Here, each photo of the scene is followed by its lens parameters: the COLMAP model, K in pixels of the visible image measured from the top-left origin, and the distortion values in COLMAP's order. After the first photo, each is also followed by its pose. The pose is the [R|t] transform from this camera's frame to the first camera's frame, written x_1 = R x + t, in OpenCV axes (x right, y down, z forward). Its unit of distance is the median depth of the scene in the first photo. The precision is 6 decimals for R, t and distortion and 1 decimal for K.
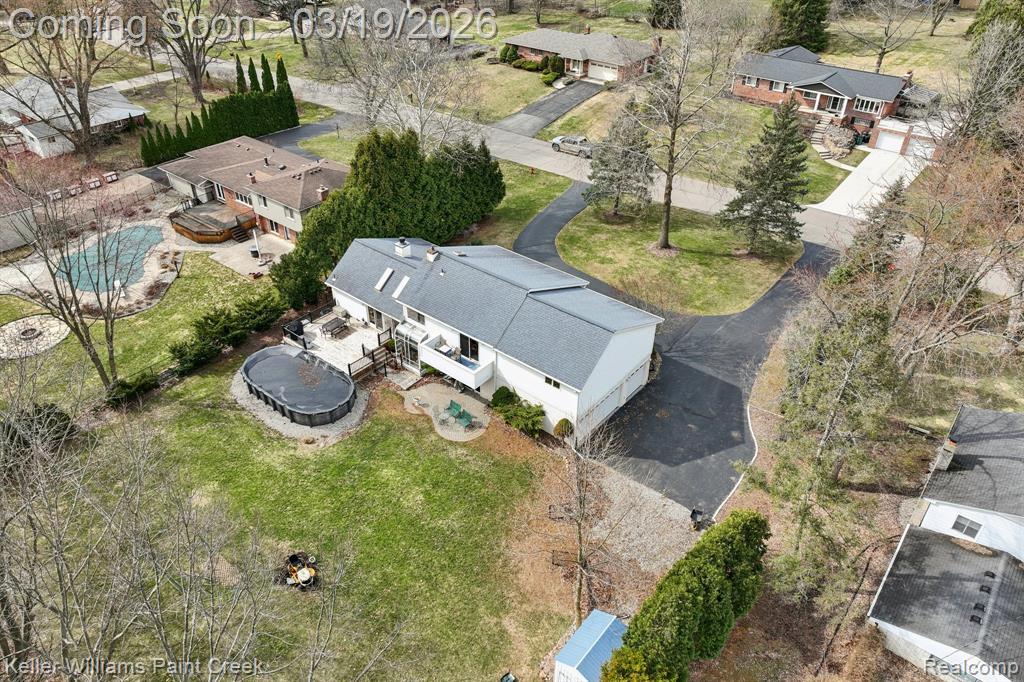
lens RADIAL K [[646.6, 0, 510.6], [0, 646.6, 377.9], [0, 0, 1]] dist [0.003219, 0.000521]
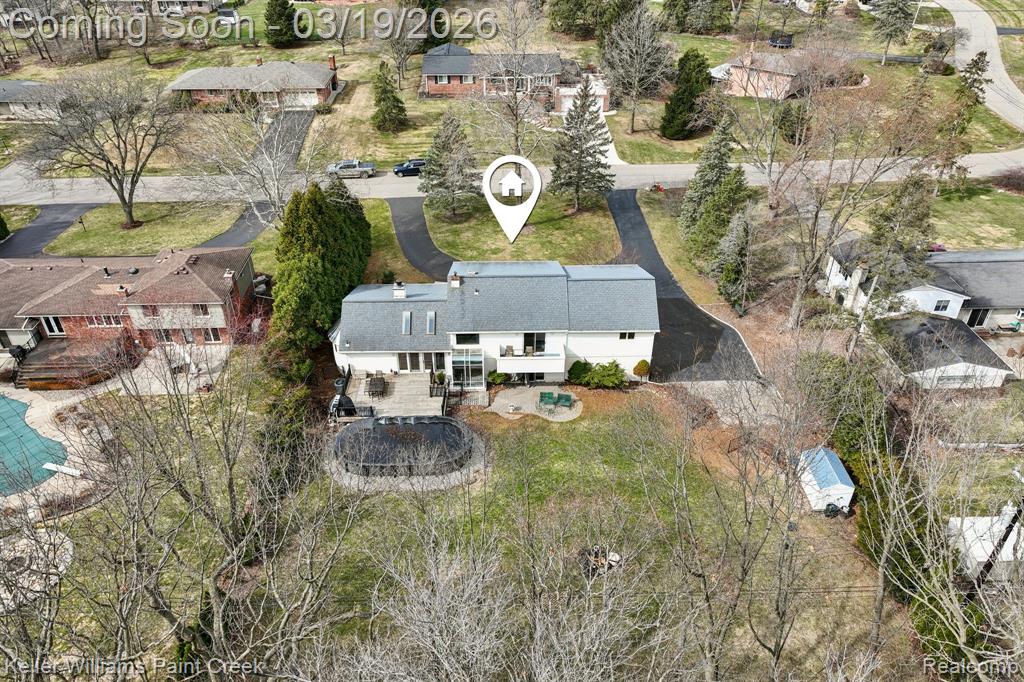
lens RADIAL K [[679.8, 0, 512.0], [0, 679.8, 341.0], [0, 0, 1]] dist [0.003357, 0.000863]
pose [[0.778411, -0.376896, 0.502022, -0.621191], [0.409909, 0.910850, 0.048241, -0.111294], [-0.475448, 0.168232, 0.863509, 0.005122]]
